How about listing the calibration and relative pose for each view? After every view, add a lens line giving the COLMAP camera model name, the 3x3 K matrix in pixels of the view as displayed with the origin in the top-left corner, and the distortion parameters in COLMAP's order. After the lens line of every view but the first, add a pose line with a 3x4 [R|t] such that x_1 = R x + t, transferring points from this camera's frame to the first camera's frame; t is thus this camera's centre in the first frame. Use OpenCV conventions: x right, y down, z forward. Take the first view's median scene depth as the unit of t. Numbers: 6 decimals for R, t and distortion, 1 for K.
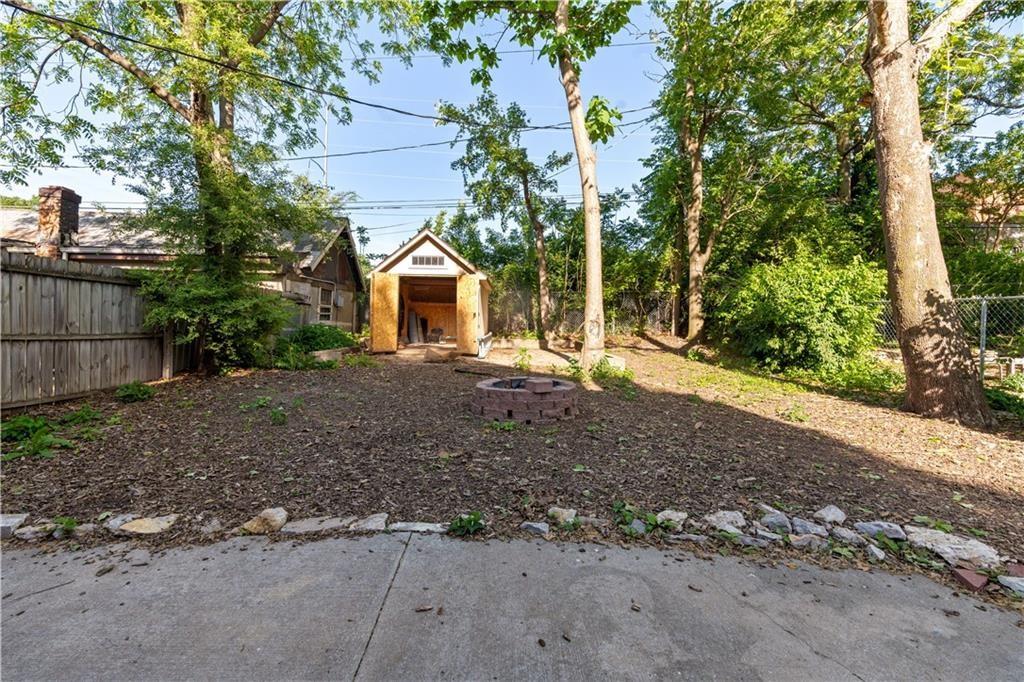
lens RADIAL K [[472.6, 0, 513.2], [0, 472.6, 341.5], [0, 0, 1]] dist [-0.011481, 0.004684]
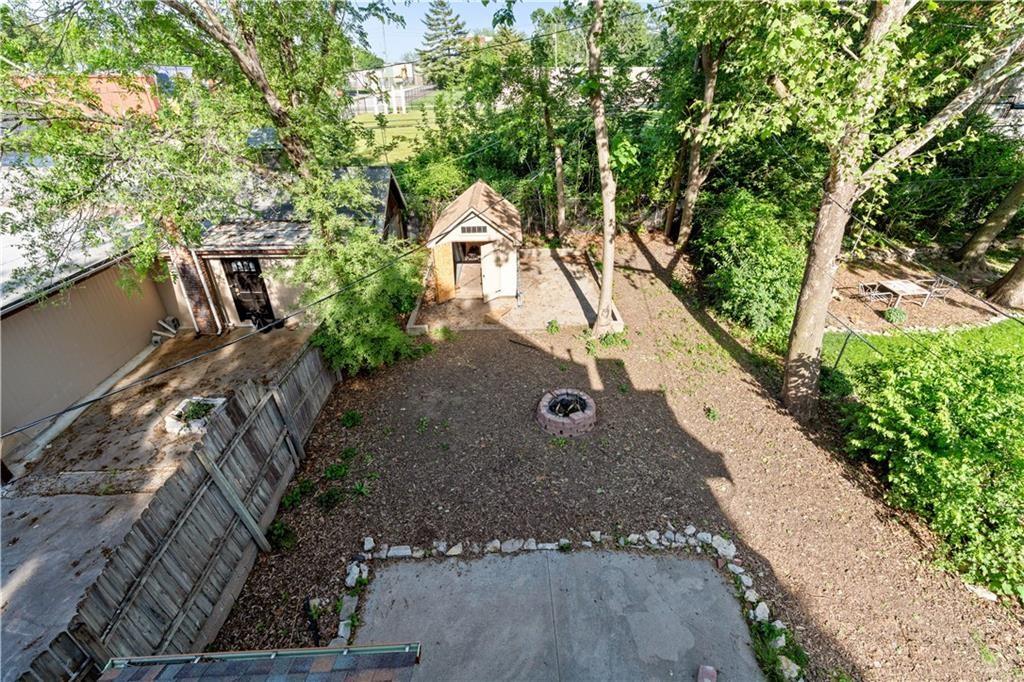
lens RADIAL K [[472.6, 0, 513.6], [0, 472.6, 333.9], [0, 0, 1]] dist [-0.011481, 0.004684]
pose [[0.999097, -0.041405, 0.009571, -0.375567], [0.030185, 0.849936, 0.526021, -2.227993], [-0.029915, -0.525257, 0.850418, -0.778339]]
